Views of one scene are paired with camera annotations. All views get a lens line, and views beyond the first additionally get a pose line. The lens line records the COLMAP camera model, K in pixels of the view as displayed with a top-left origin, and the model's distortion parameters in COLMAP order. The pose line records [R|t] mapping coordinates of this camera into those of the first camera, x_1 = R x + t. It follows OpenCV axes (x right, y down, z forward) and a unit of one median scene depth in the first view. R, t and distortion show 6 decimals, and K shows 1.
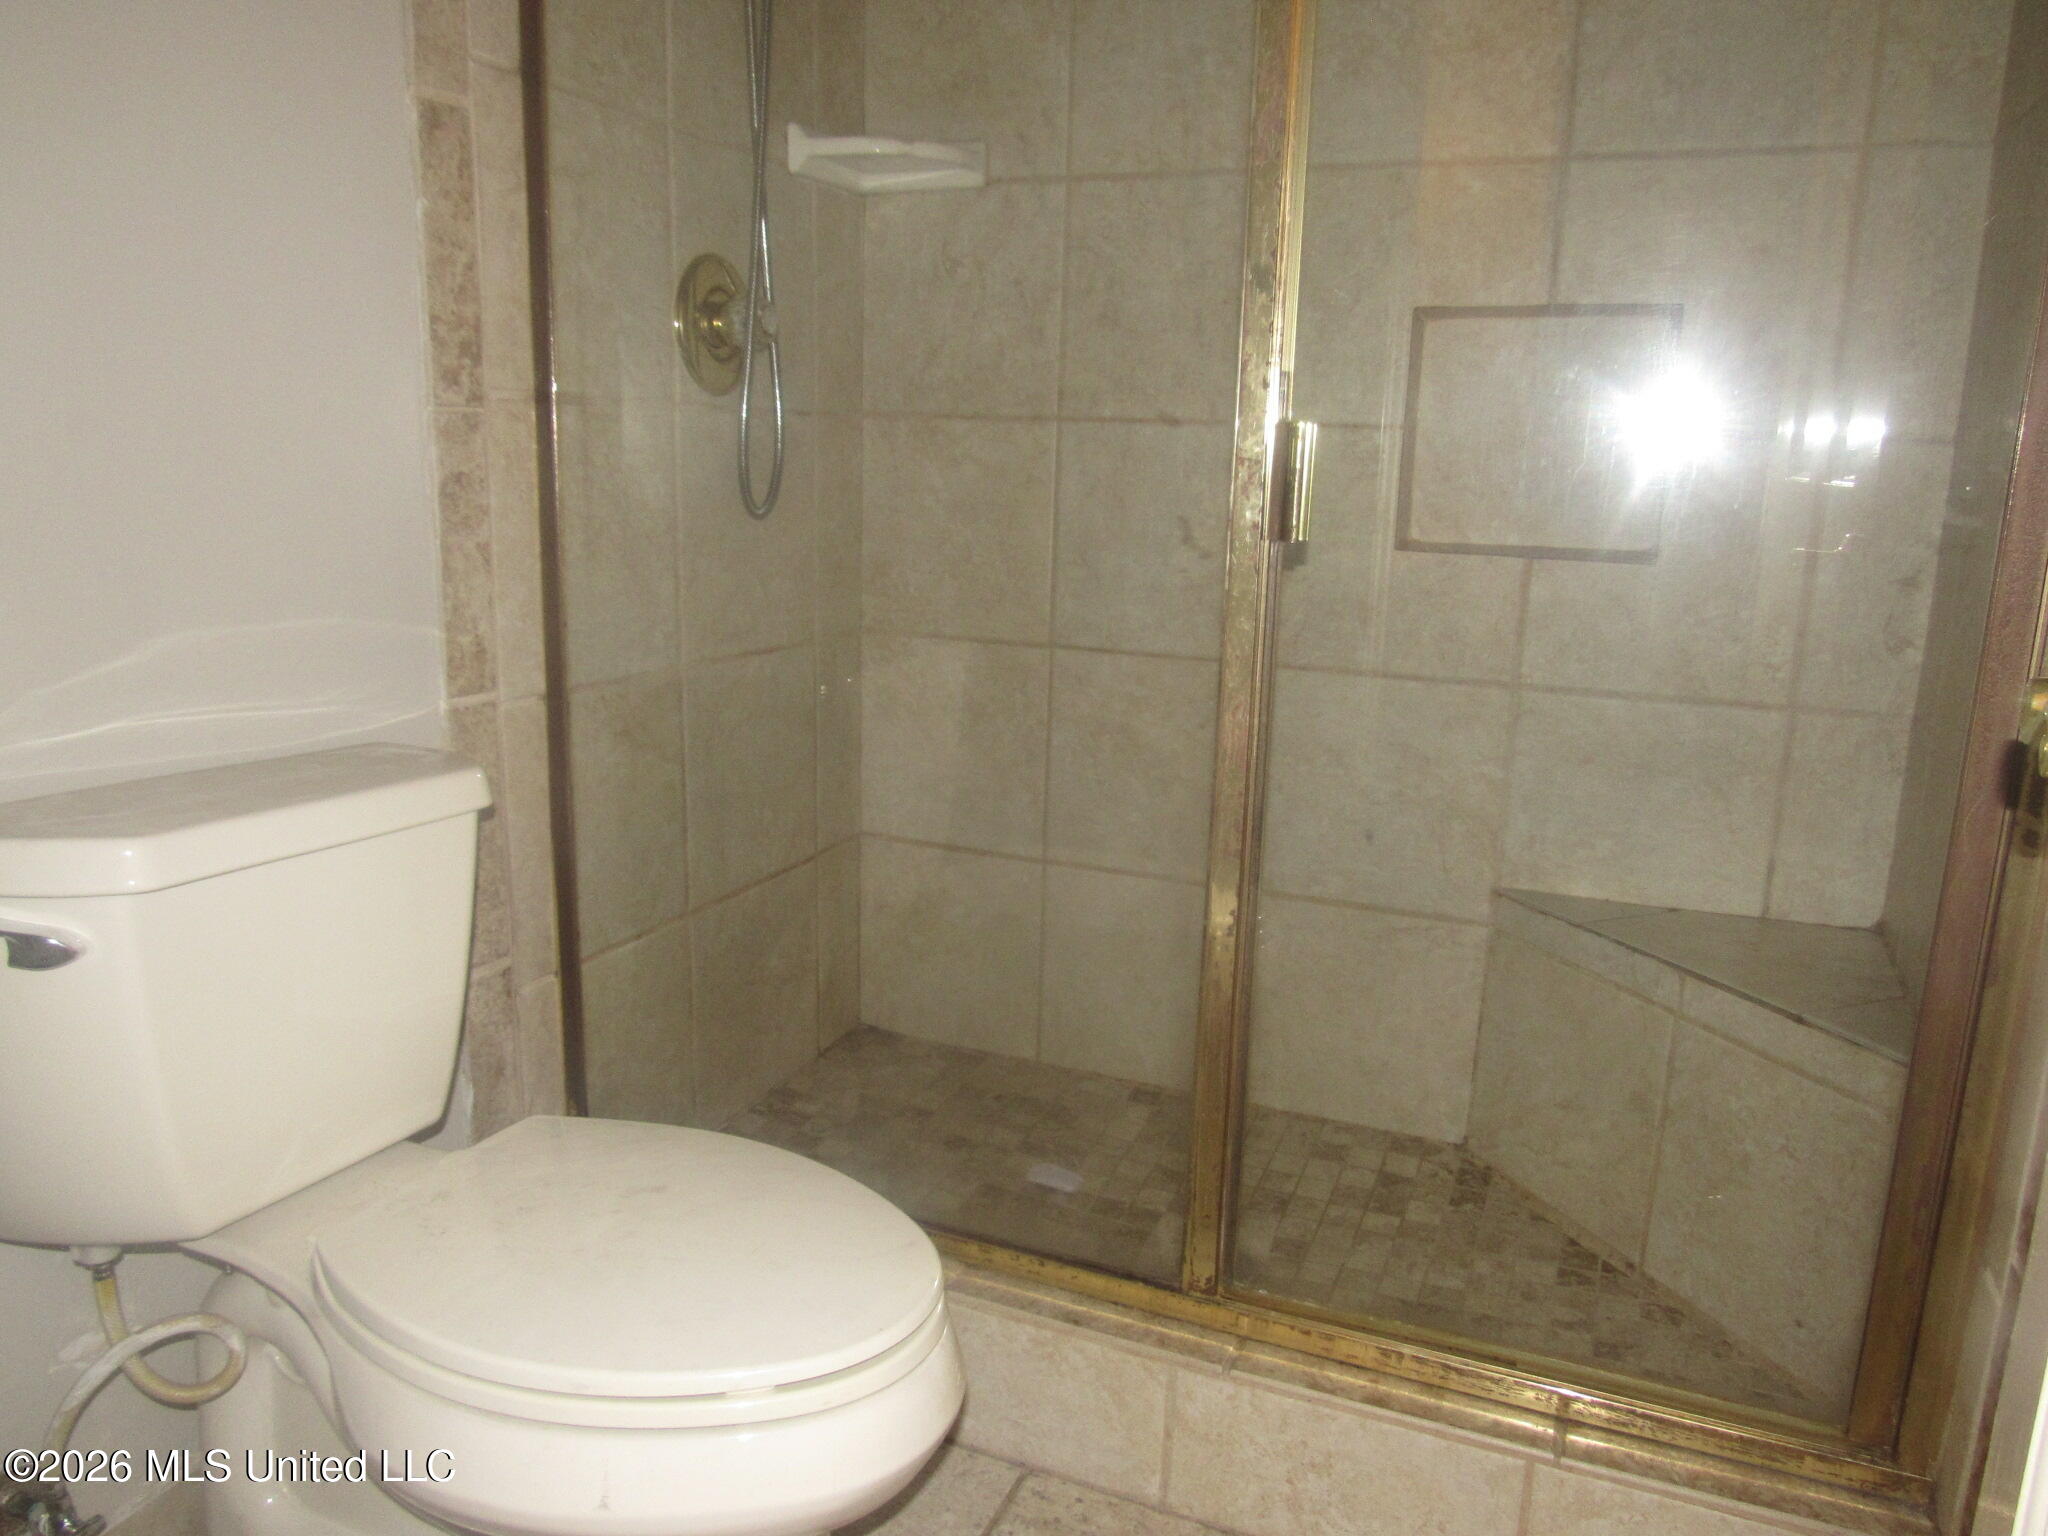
lens RADIAL K [[1467.4, 0, 1025.6], [0, 1467.4, 774.7], [0, 0, 1]] dist [-0.022828, 0.003370]
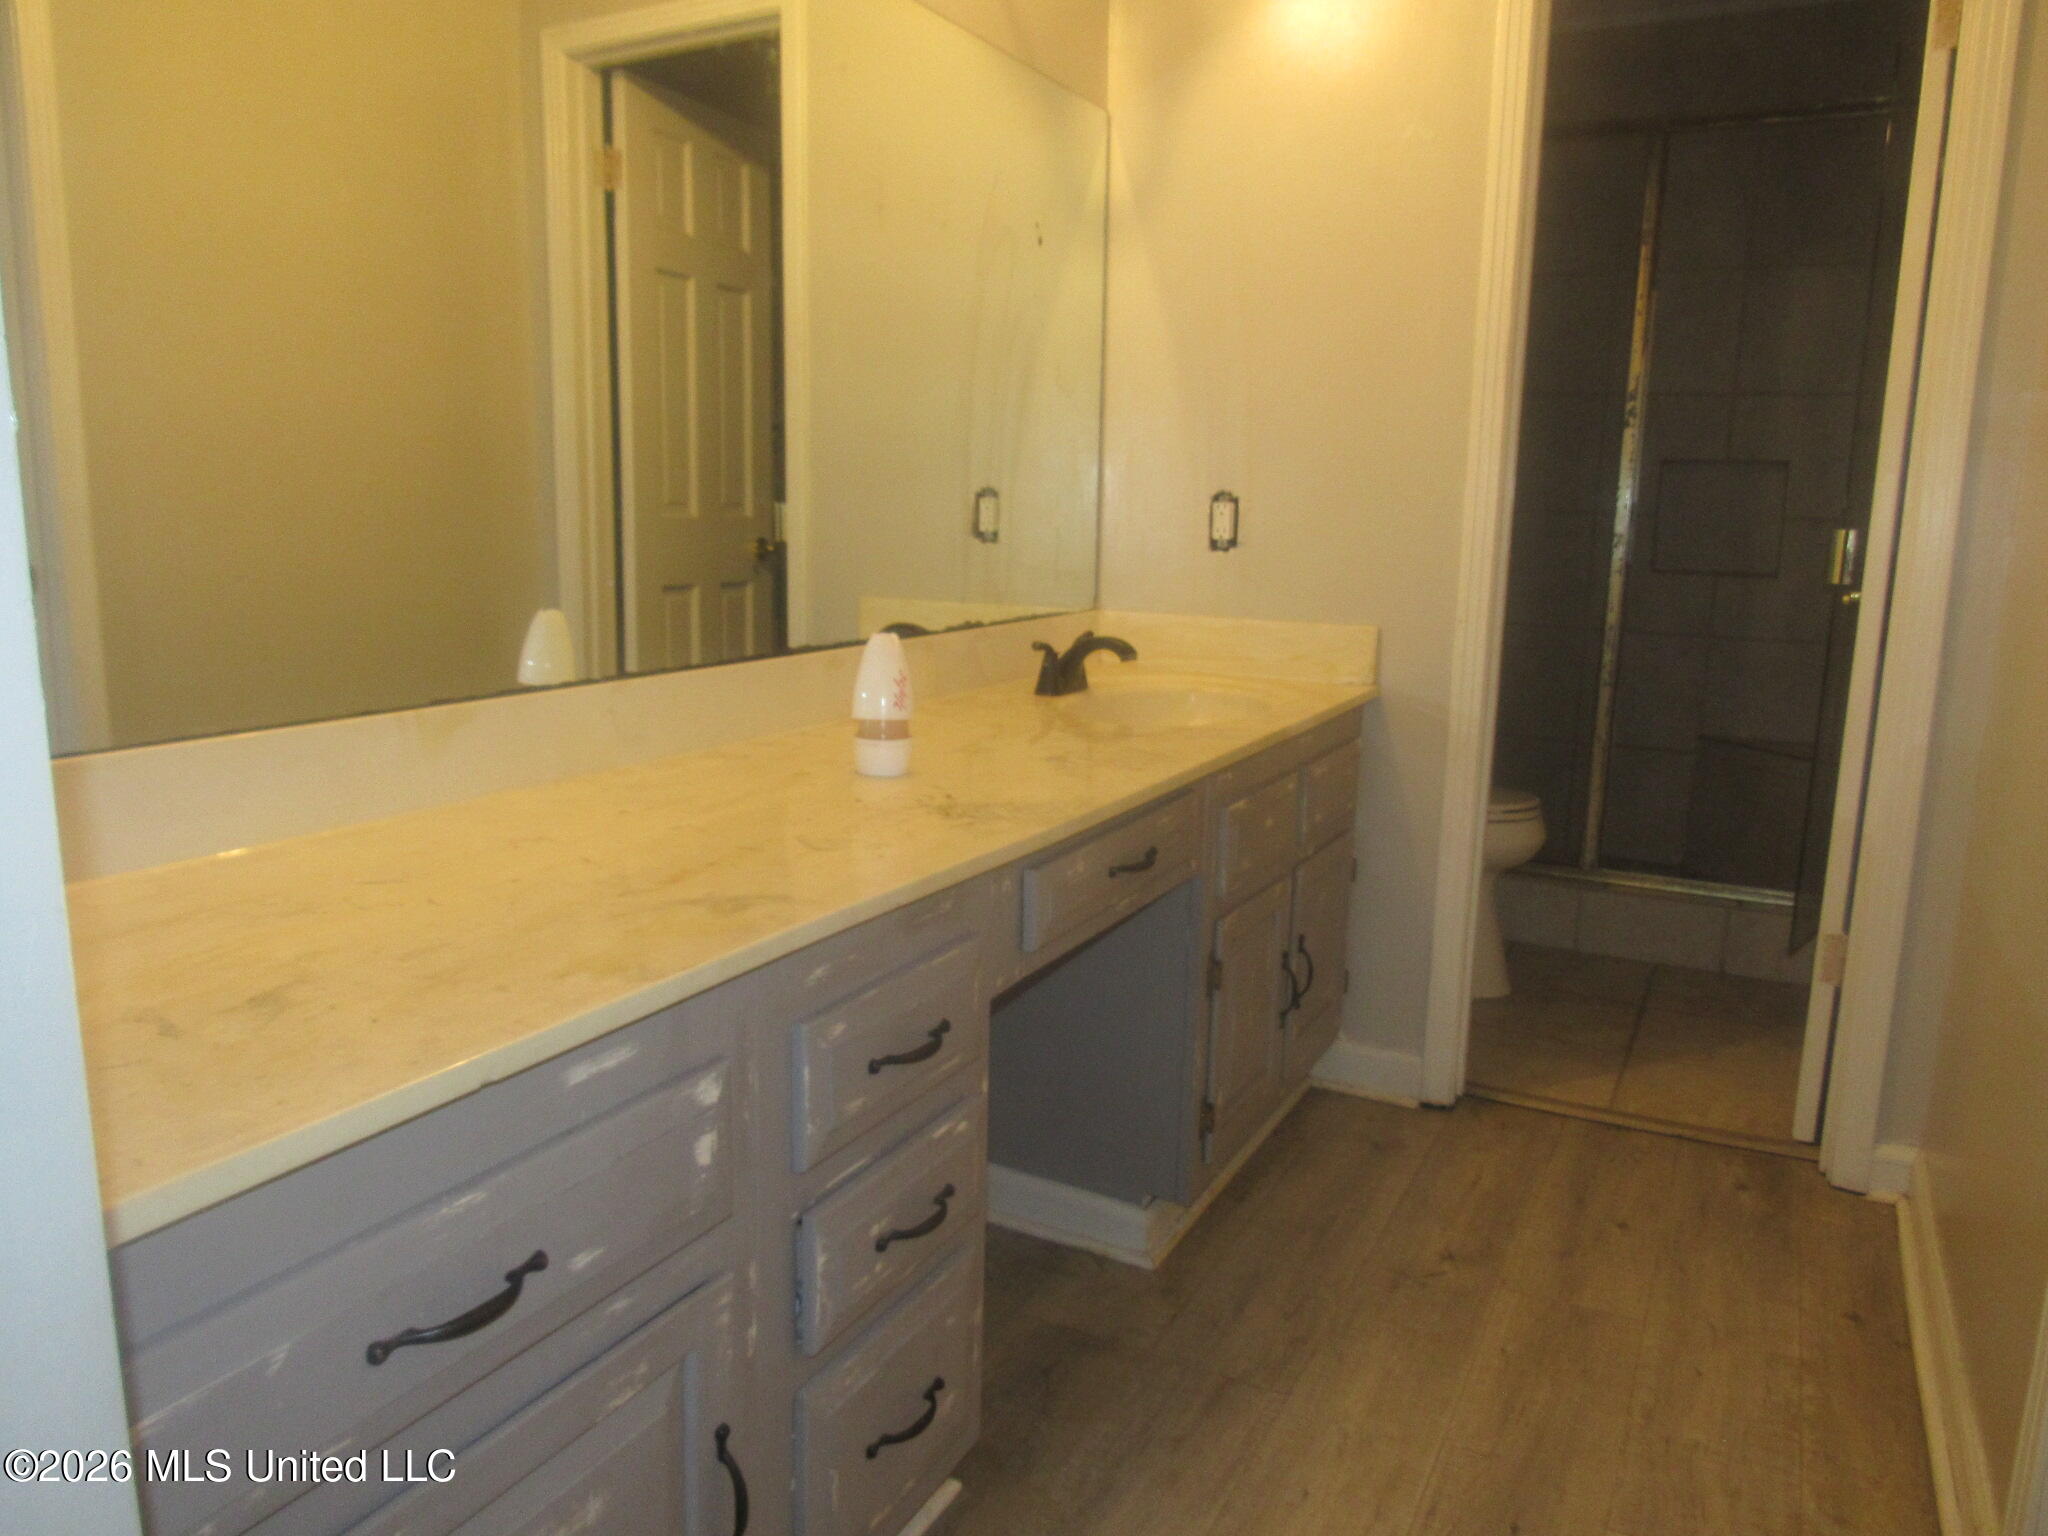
lens RADIAL K [[1467.4, 0, 1019.8], [0, 1467.4, 767.0], [0, 0, 1]] dist [-0.022828, 0.003370]
pose [[0.995982, 0.005674, -0.089378, -0.625397], [-0.007587, 0.999749, -0.021081, 0.246657], [0.089236, 0.021675, 0.995775, -1.571175]]
